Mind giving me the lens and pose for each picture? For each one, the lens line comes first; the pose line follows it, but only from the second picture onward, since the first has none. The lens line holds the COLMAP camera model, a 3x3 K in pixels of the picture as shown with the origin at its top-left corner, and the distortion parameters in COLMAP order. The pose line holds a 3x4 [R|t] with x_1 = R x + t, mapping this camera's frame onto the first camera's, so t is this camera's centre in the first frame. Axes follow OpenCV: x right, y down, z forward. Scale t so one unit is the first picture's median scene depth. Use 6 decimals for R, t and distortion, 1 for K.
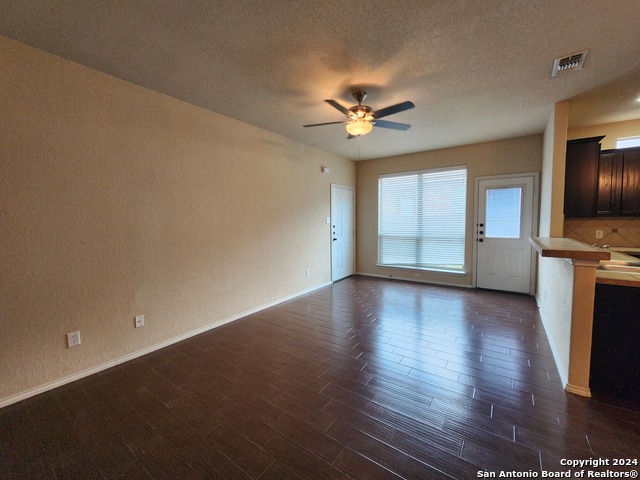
lens RADIAL K [[261.0, 0, 324.7], [0, 261.0, 236.7], [0, 0, 1]] dist [0.002701, -0.002529]
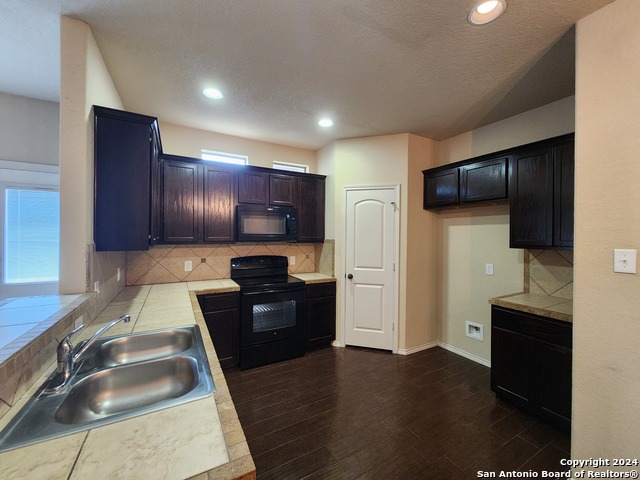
lens RADIAL K [[261.0, 0, 325.4], [0, 261.0, 237.0], [0, 0, 1]] dist [0.002701, -0.002529]
pose [[0.420840, 0.012069, 0.907055, 0.405579], [0.046281, 0.998324, -0.034756, -0.039039], [-0.905954, 0.056606, 0.419576, 0.232371]]
